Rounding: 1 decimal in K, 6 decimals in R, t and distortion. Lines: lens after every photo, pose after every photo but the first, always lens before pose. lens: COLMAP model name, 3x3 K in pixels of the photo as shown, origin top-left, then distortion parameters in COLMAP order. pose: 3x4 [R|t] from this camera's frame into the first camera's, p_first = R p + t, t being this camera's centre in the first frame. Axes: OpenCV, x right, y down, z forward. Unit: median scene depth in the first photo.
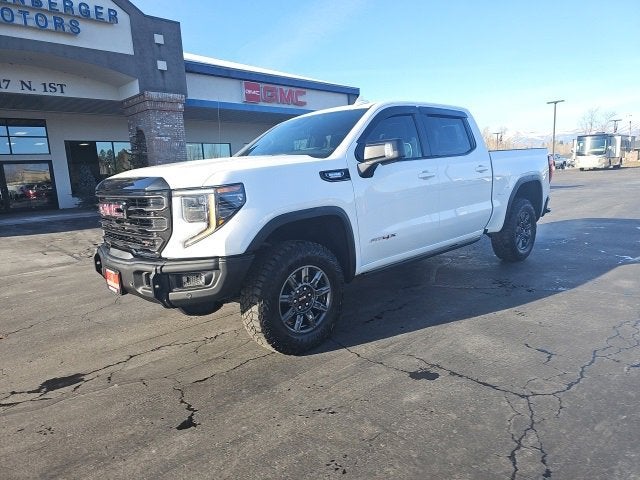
lens RADIAL K [[420.1, 0, 328.6], [0, 420.1, 236.3], [0, 0, 1]] dist [0.057673, -0.048165]
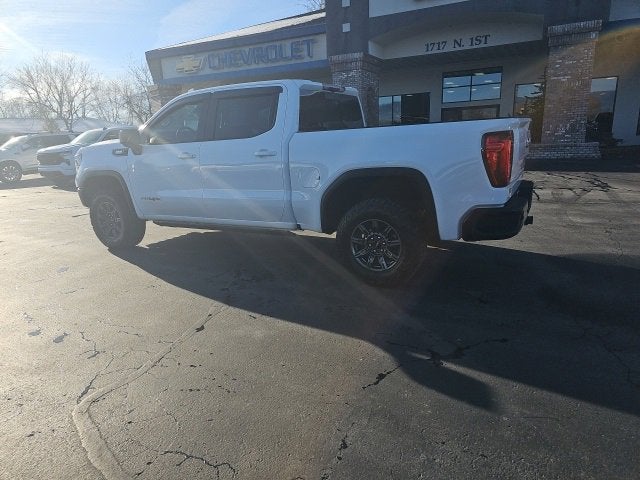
lens RADIAL K [[420.1, 0, 319.8], [0, 420.1, 240.3], [0, 0, 1]] dist [0.057673, -0.048165]
pose [[0.310477, 0.270243, -0.911358, 1.038532], [-0.119724, 0.962220, 0.244538, -0.176164], [0.943011, 0.033188, 0.331102, 0.675003]]
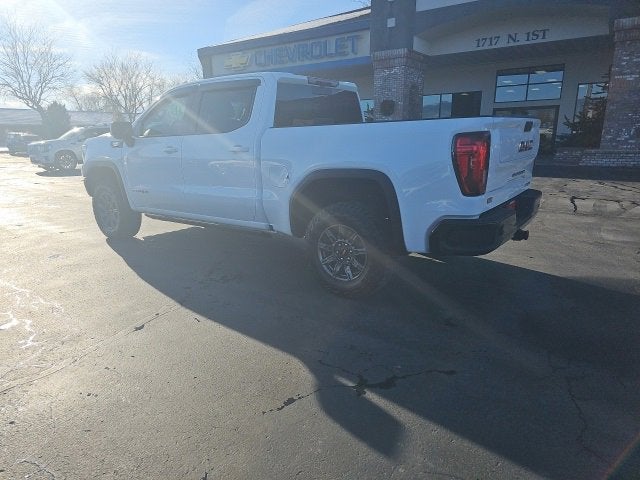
lens RADIAL K [[420.1, 0, 311.1], [0, 420.1, 242.9], [0, 0, 1]] dist [0.057673, -0.048165]
pose [[0.168784, 0.293134, -0.941055, 1.026750], [-0.142548, 0.951975, 0.270969, -0.189800], [0.975291, 0.088410, 0.202464, 0.812002]]
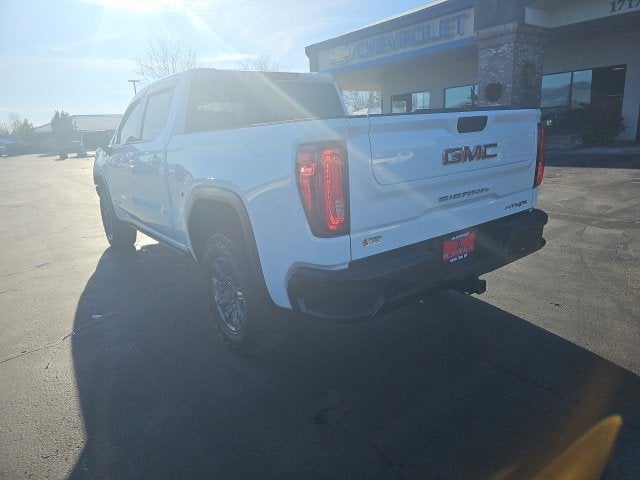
lens RADIAL K [[420.1, 0, 317.4], [0, 420.1, 228.5], [0, 0, 1]] dist [0.057673, -0.048165]
pose [[-0.116389, 0.281919, -0.952352, 0.883509], [-0.088803, 0.952075, 0.292690, -0.236795], [0.989226, 0.118638, -0.085776, 1.117728]]
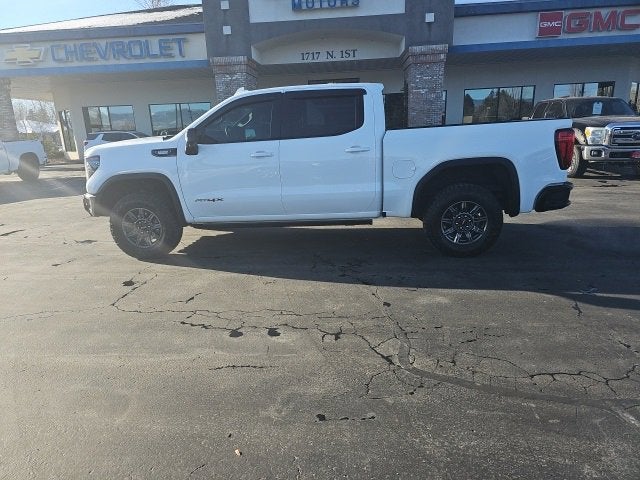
lens RADIAL K [[420.1, 0, 317.3], [0, 420.1, 242.6], [0, 0, 1]] dist [0.057673, -0.048165]
pose [[0.650145, 0.218812, -0.727621, 0.874241], [-0.109352, 0.974612, 0.195379, -0.105874], [0.751900, -0.047458, 0.657567, 0.225581]]
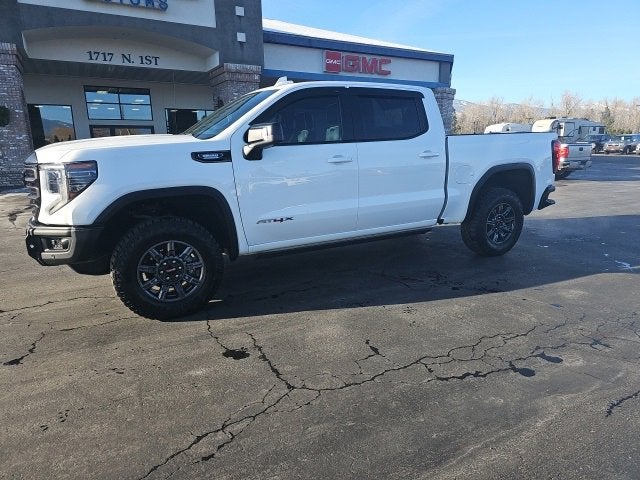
lens RADIAL K [[420.1, 0, 328.6], [0, 420.1, 237.7], [0, 0, 1]] dist [0.057673, -0.048165]
pose [[0.966573, 0.091250, -0.239604, 0.317505], [-0.073923, 0.994022, 0.080350, -0.028764], [0.245504, -0.059952, 0.967540, 0.027435]]
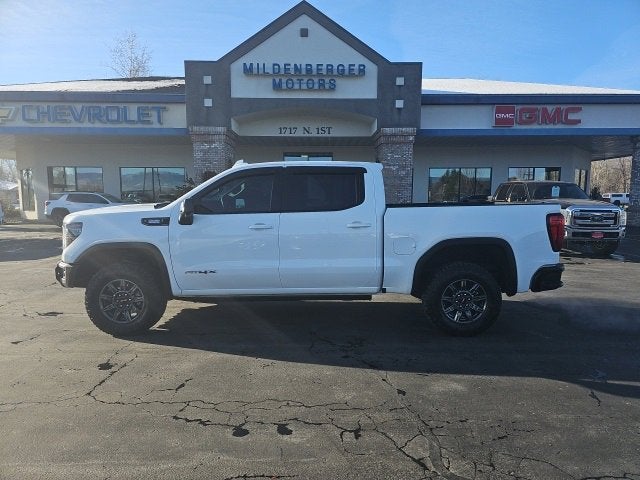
lens RADIAL K [[420.1, 0, 326.4], [0, 420.1, 241.4], [0, 0, 1]] dist [0.057673, -0.048165]
pose [[0.720229, 0.121637, -0.682990, 0.804751], [-0.141707, 0.989546, 0.026800, -0.112385], [0.679109, 0.077482, 0.729936, 0.197778]]
